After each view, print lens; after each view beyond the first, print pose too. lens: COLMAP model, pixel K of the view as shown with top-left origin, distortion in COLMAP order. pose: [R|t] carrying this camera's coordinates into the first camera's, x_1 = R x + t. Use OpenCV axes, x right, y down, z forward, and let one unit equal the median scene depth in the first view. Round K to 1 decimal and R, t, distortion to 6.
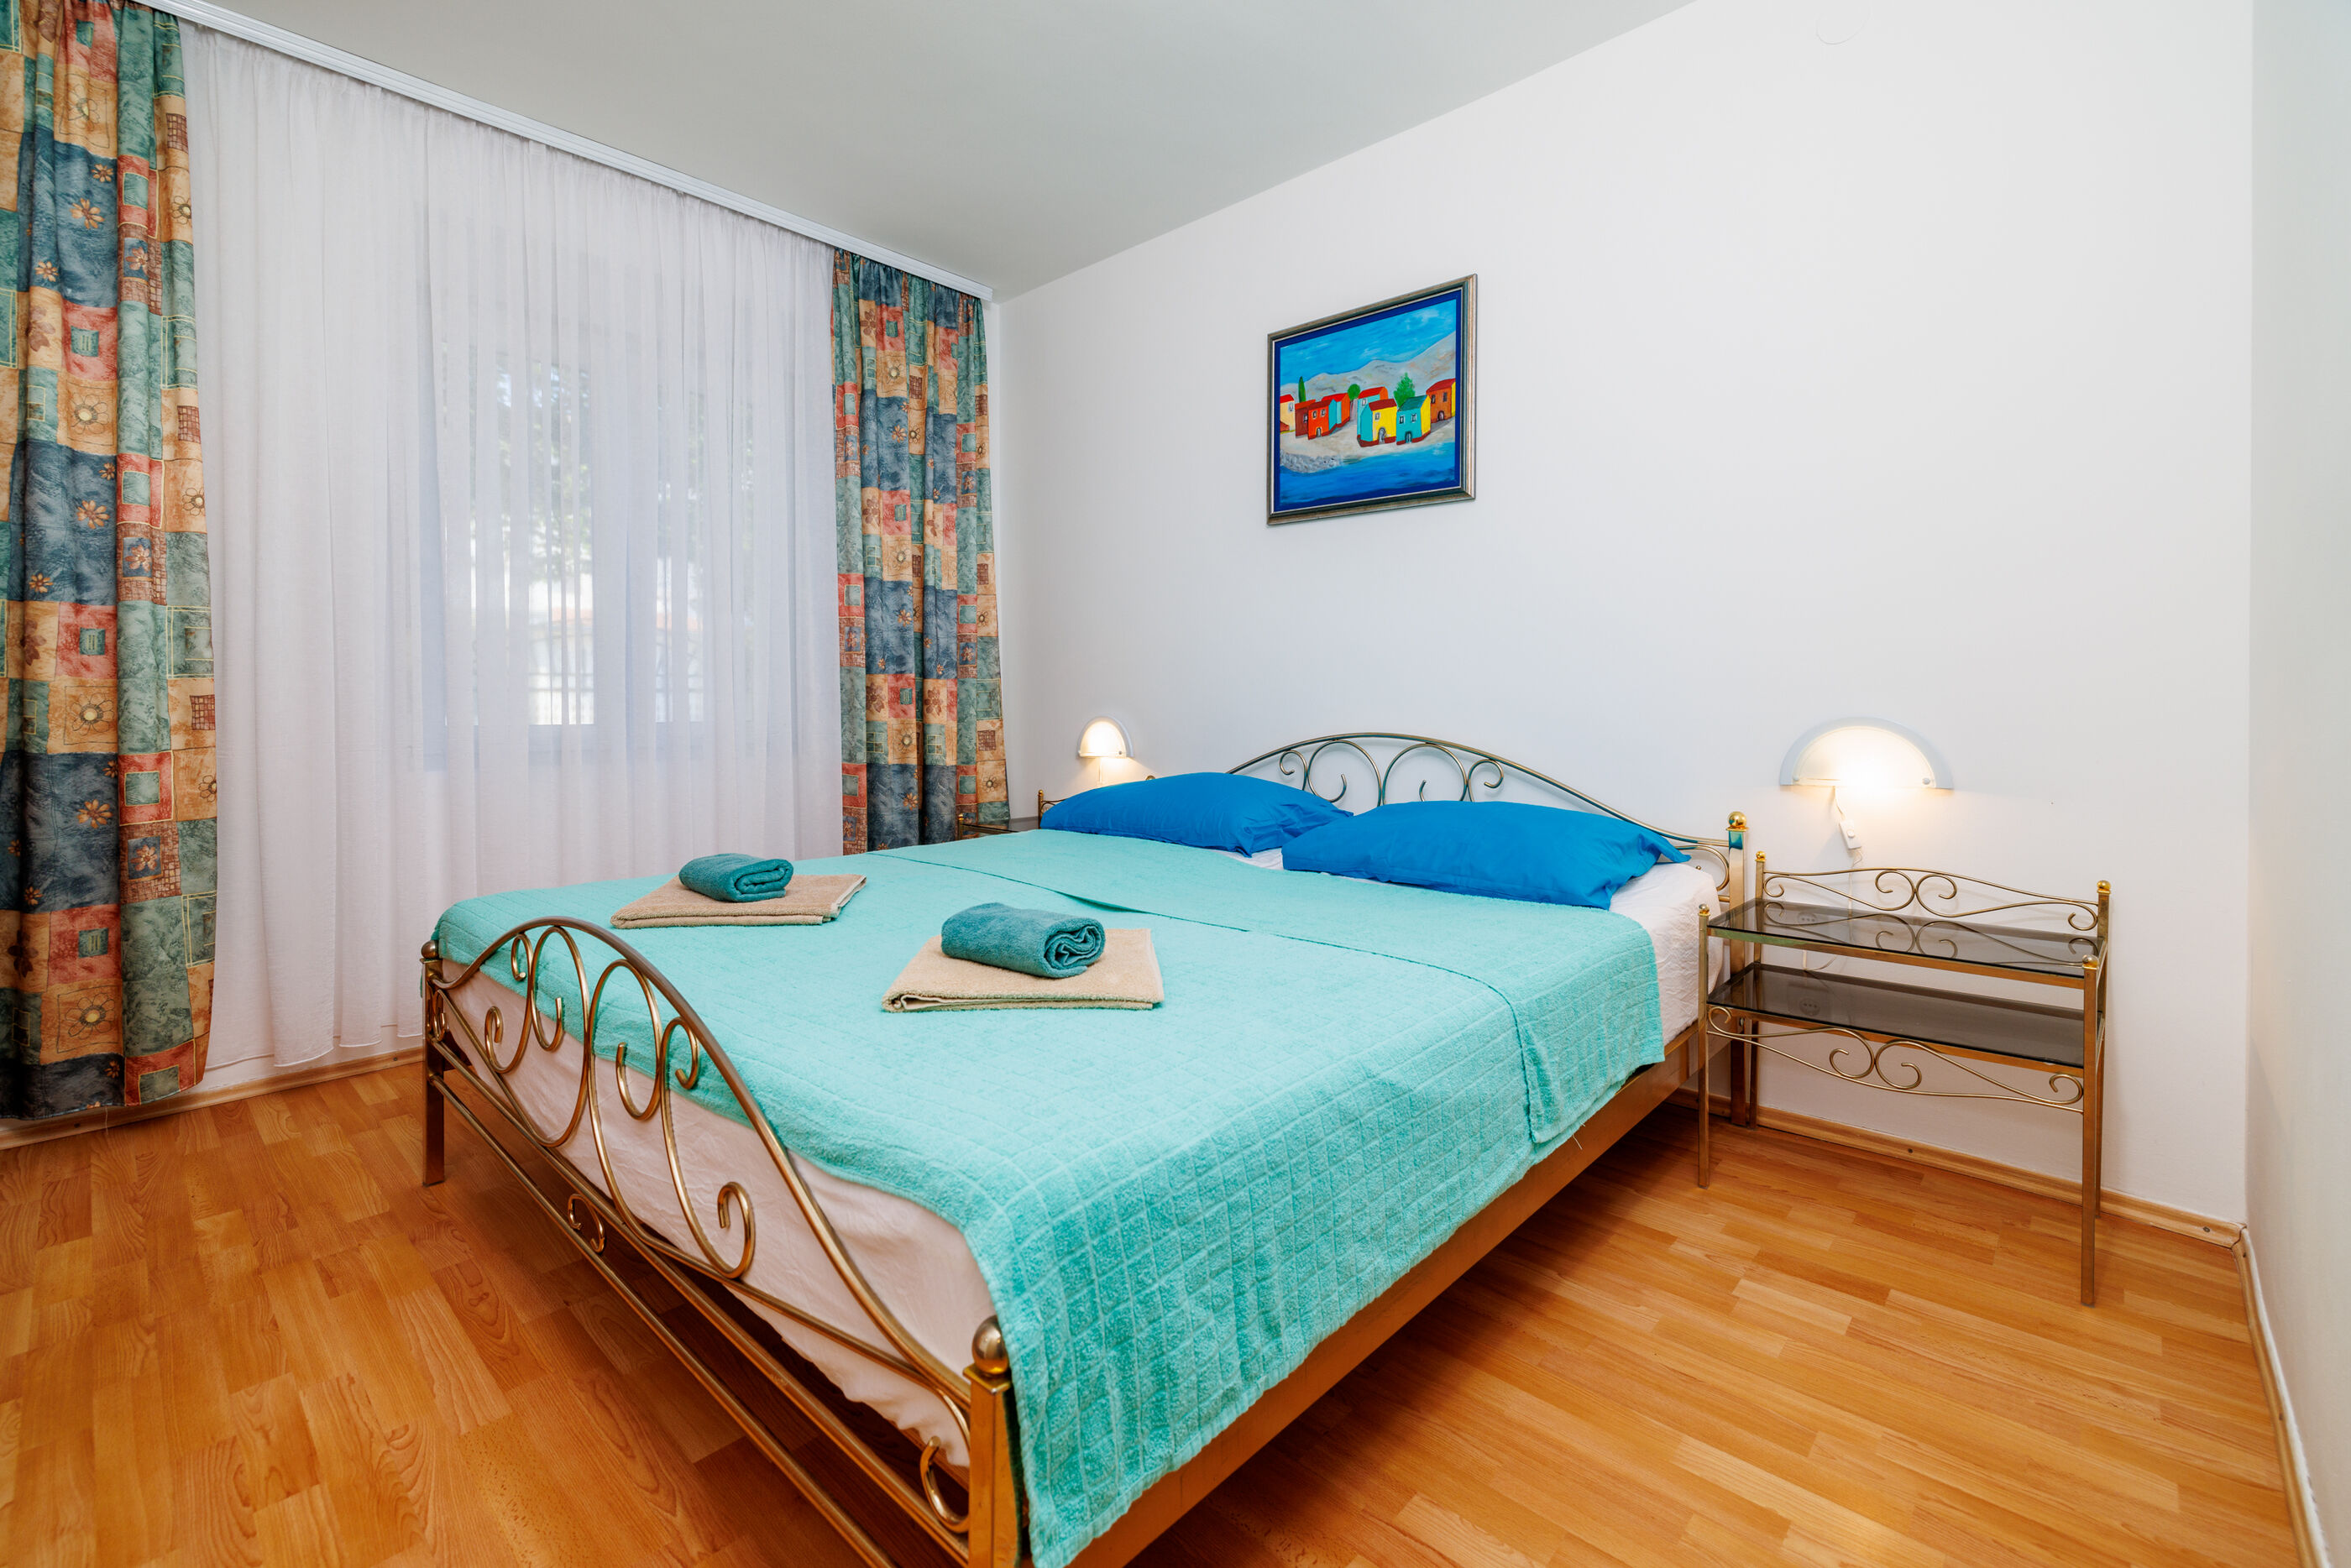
lens RADIAL K [[994.0, 0, 1196.6], [0, 994.0, 708.3], [0, 0, 1]] dist [0.003170, 0.000396]
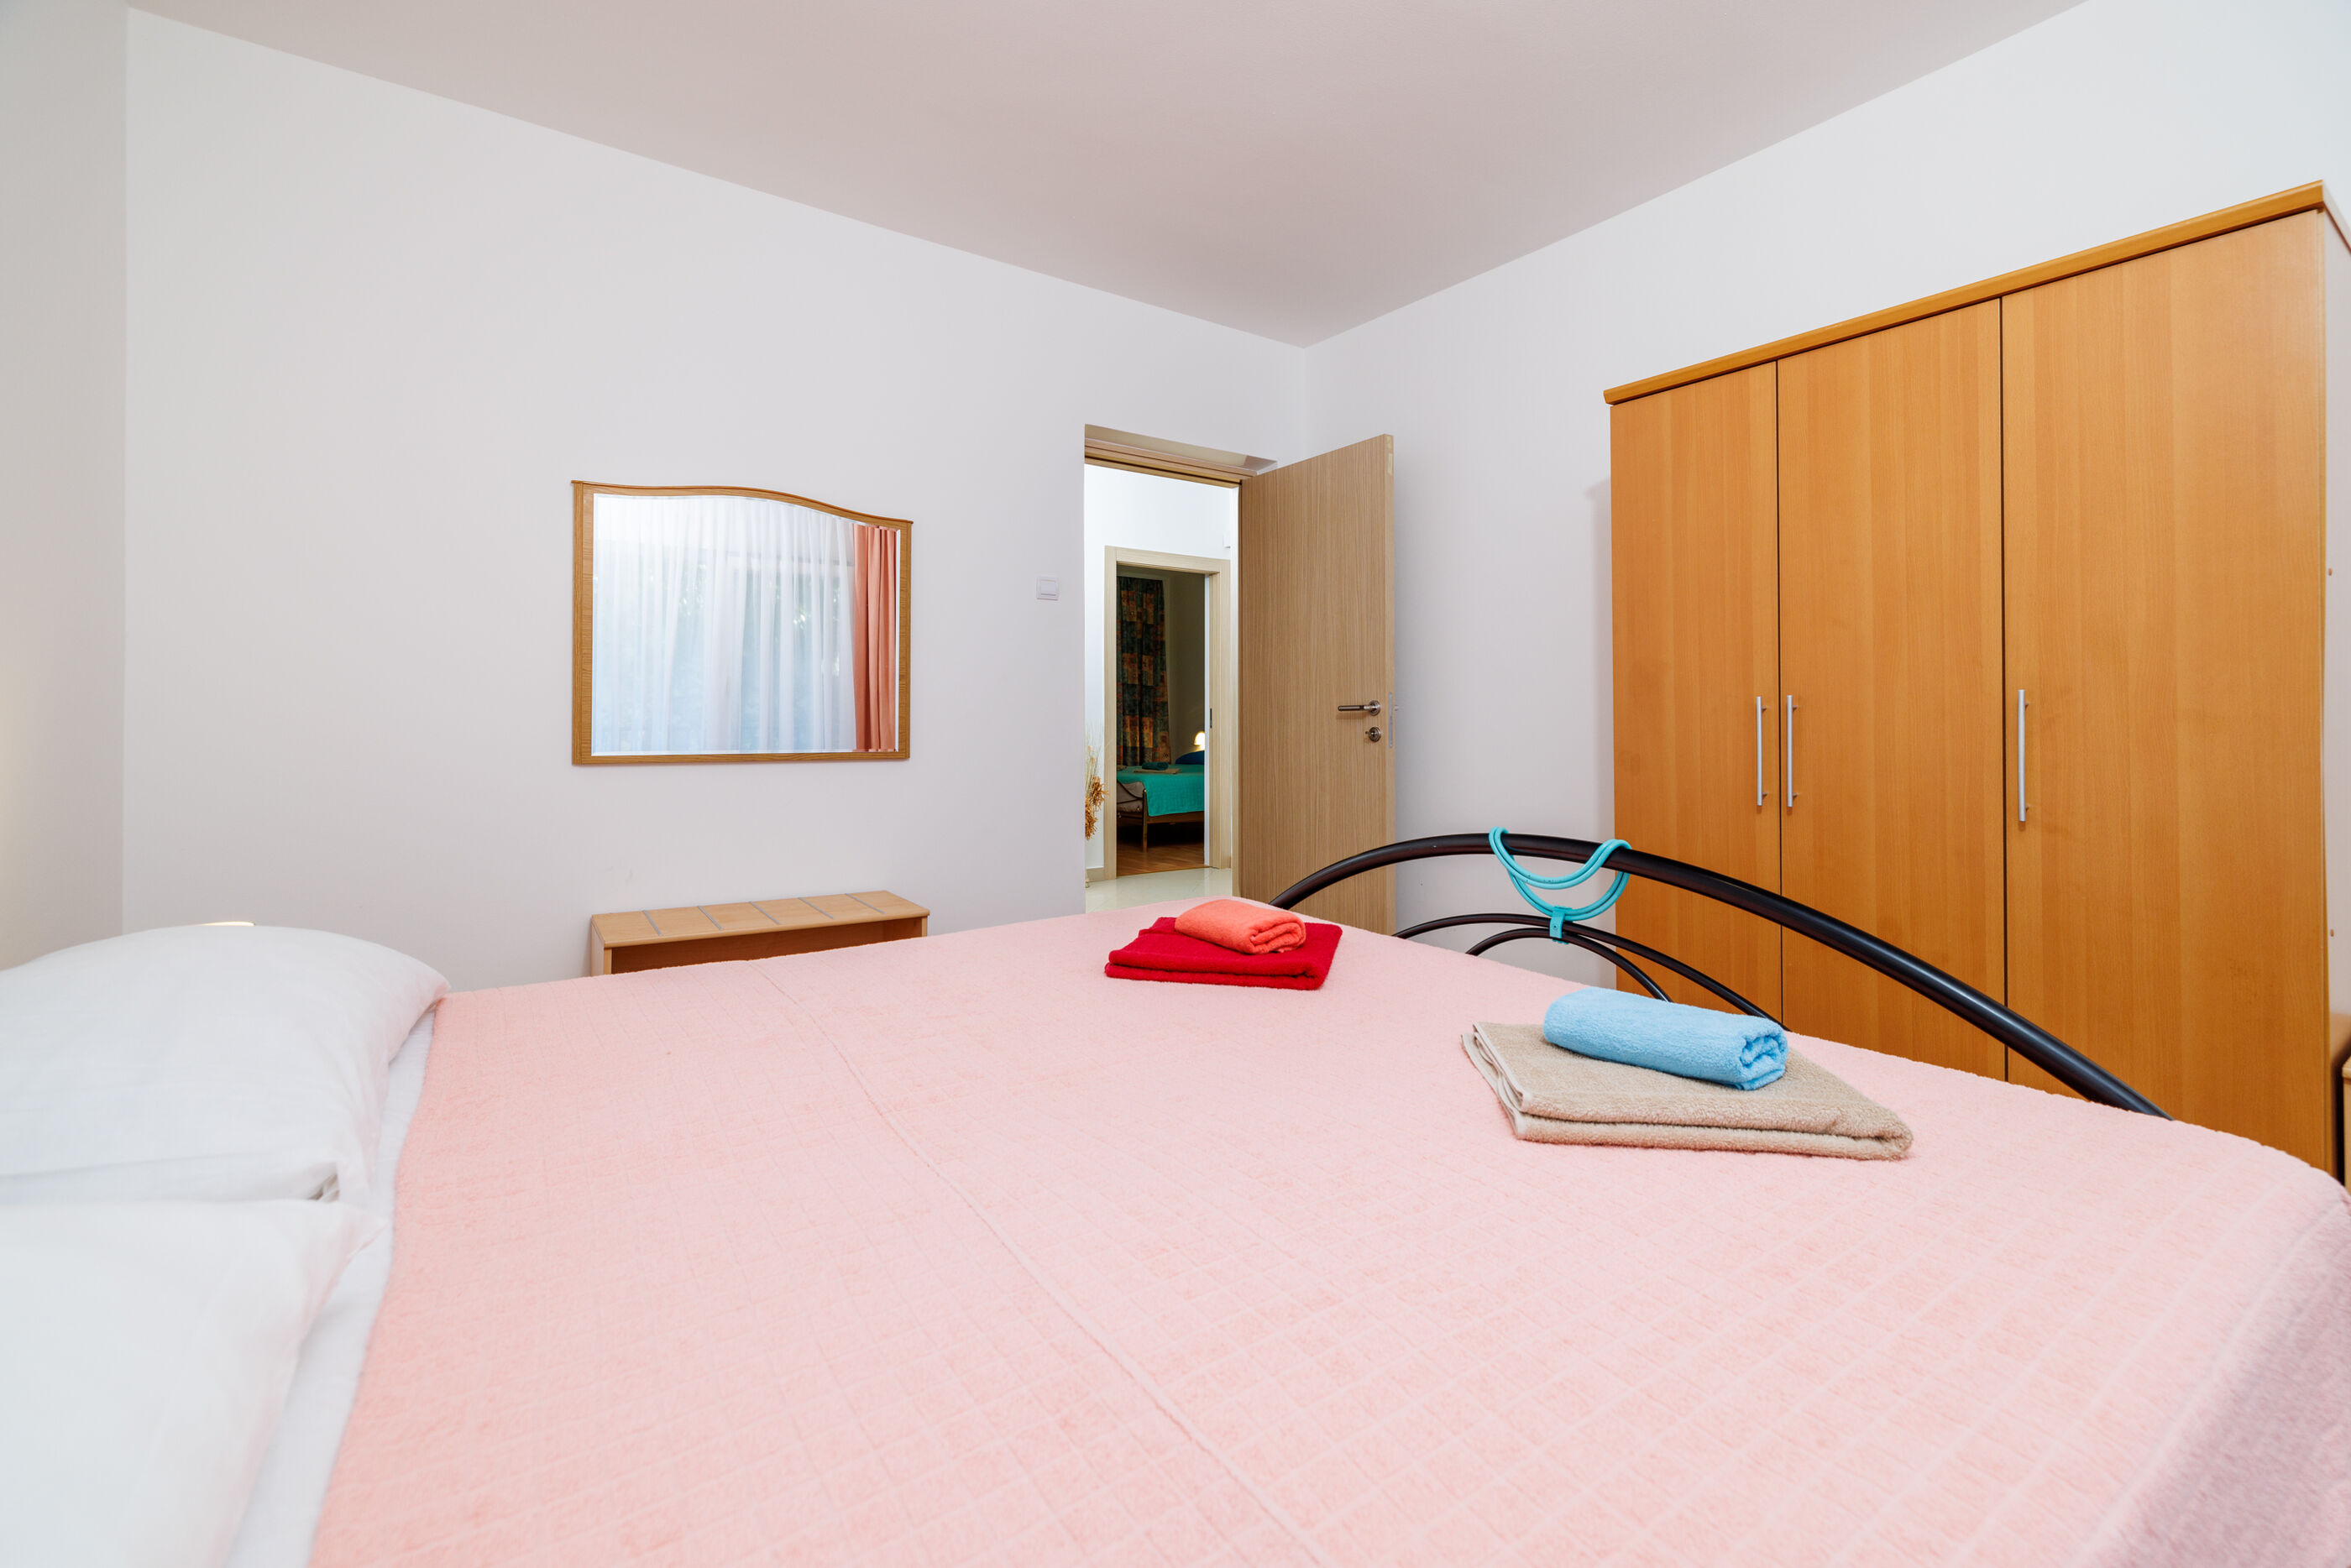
lens RADIAL K [[994.0, 0, 1196.6], [0, 994.0, 708.3], [0, 0, 1]] dist [0.003170, 0.000396]
pose [[0.975933, -0.000629, -0.218071, 0.531792], [-0.004436, 0.999732, -0.022738, 0.009254], [0.218026, 0.023158, 0.975668, -1.853875]]
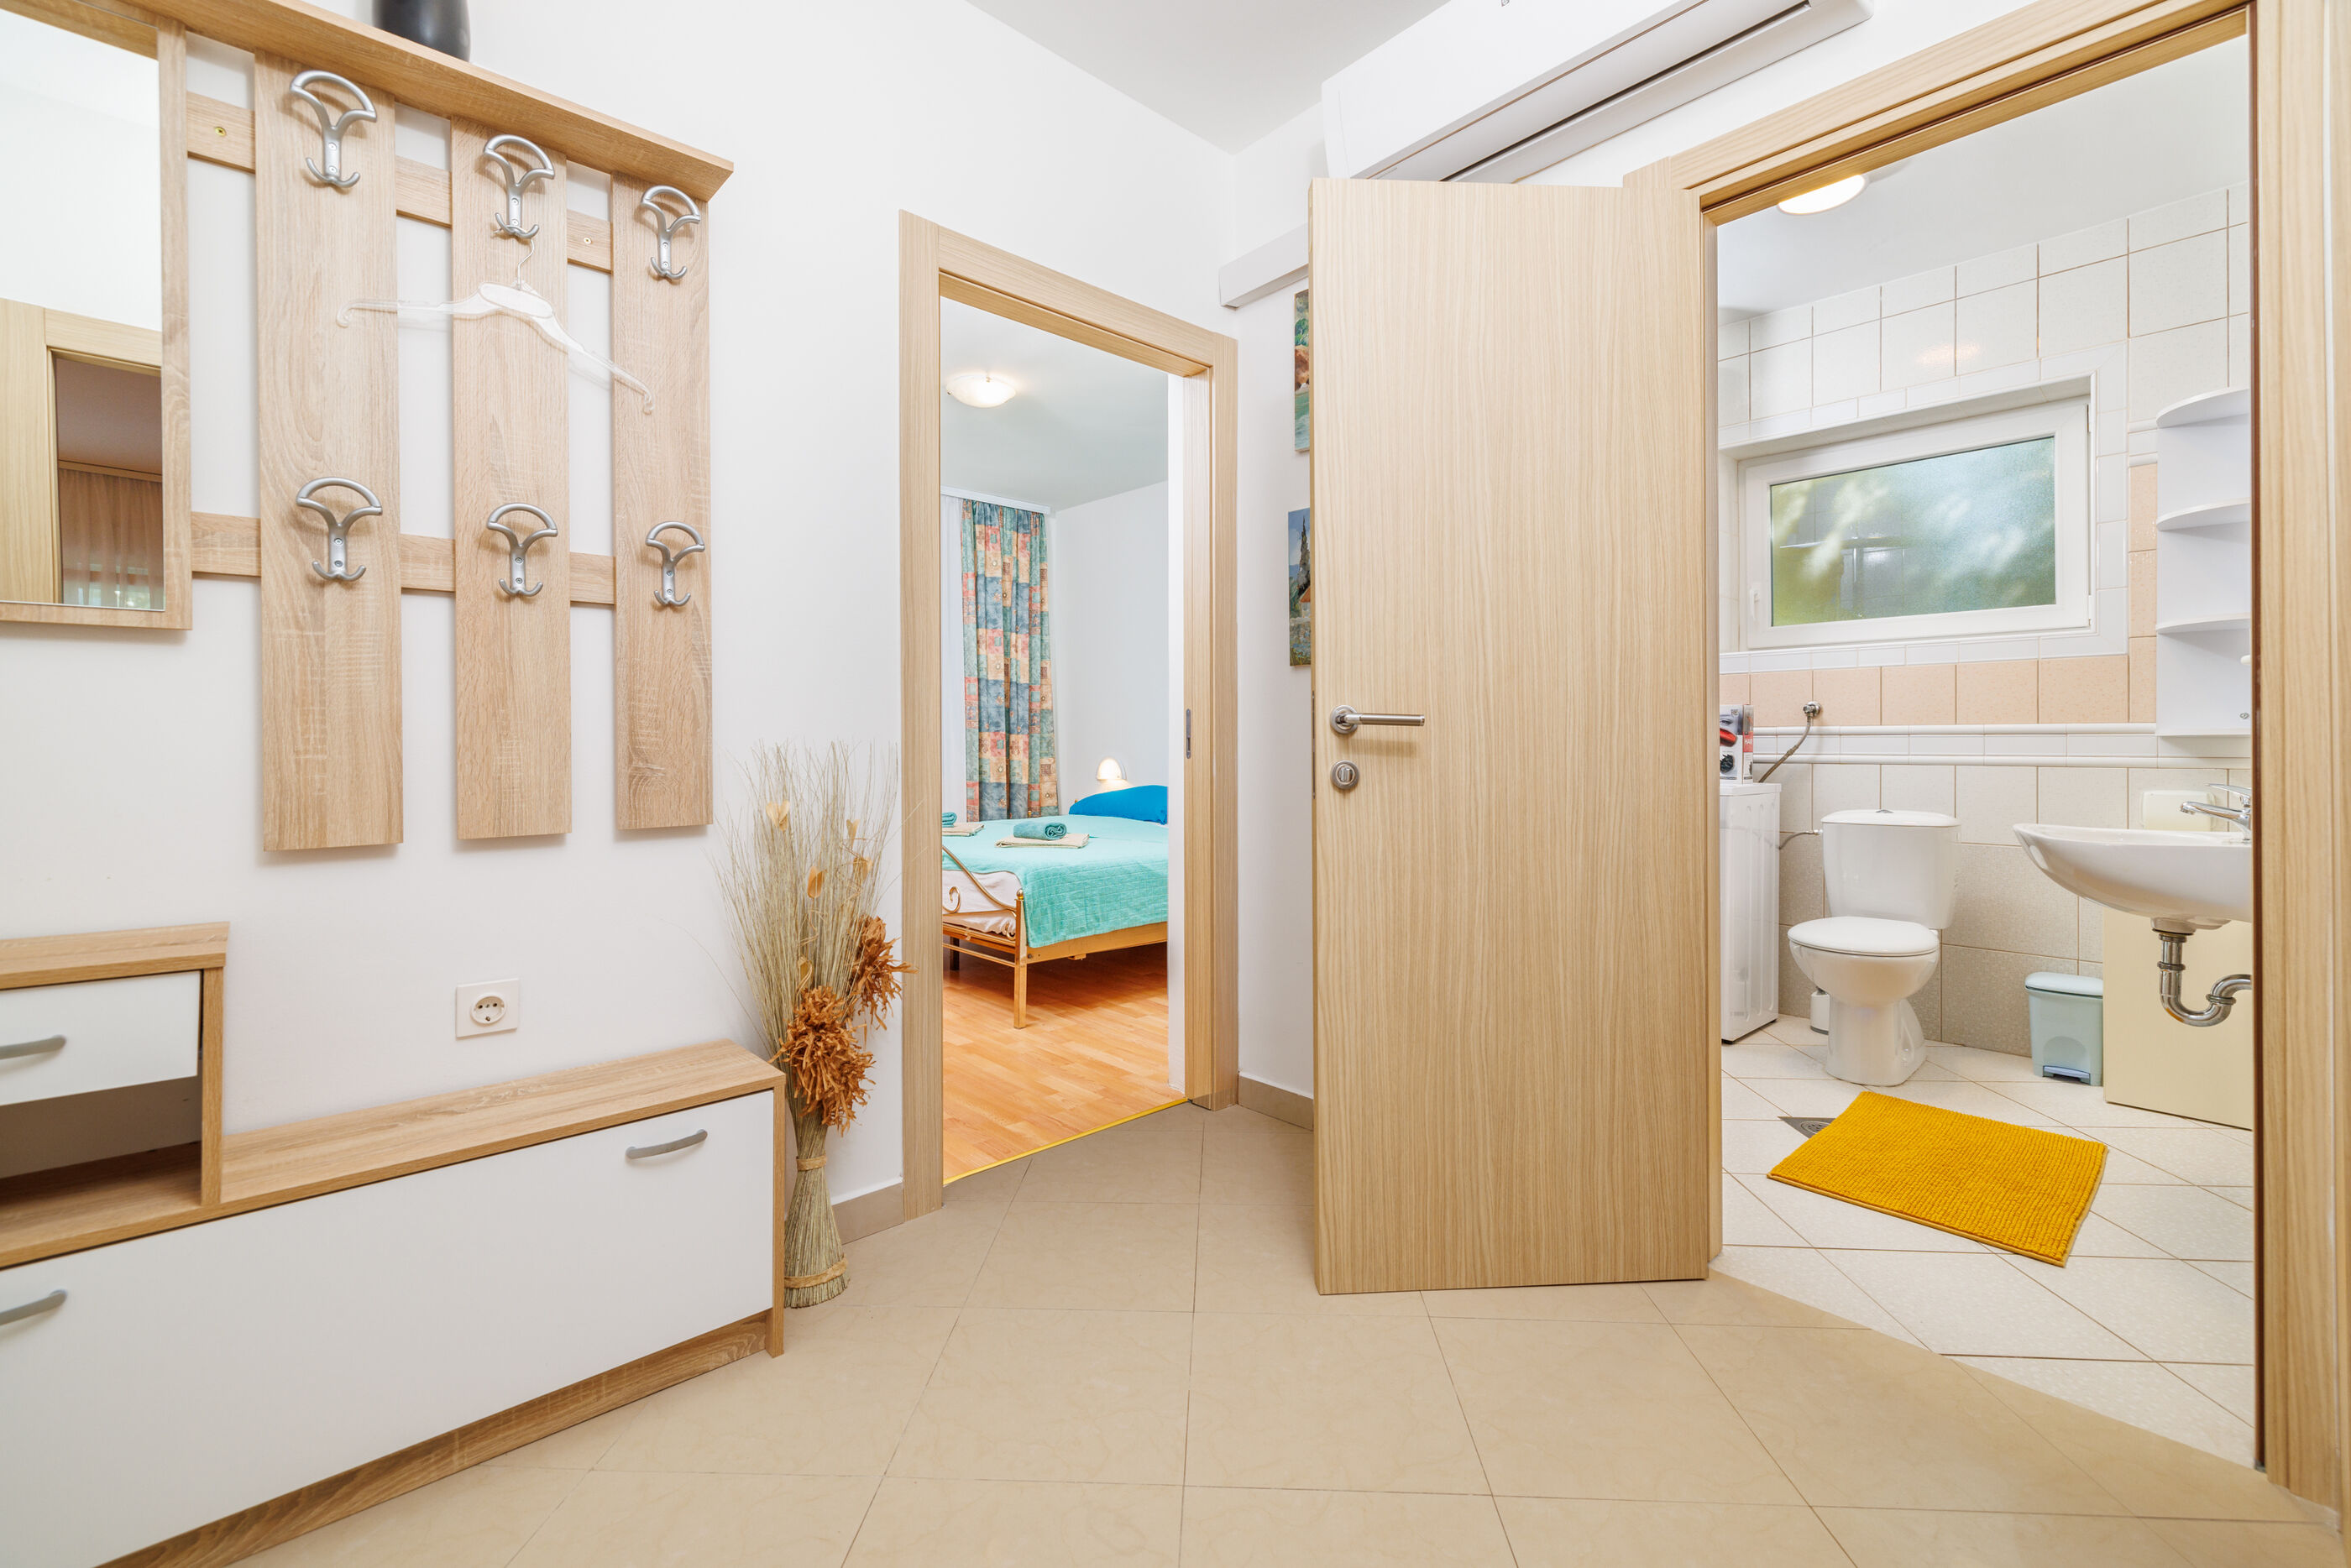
lens RADIAL K [[972.3, 0, 1179.1], [0, 972.3, 747.6], [0, 0, 1]] dist [-0.001025, -0.000033]
pose [[0.995068, 0.002882, -0.099155, 0.205049], [-0.003084, 0.999993, -0.001887, -0.003792], [0.099149, 0.002183, 0.995070, -0.718646]]
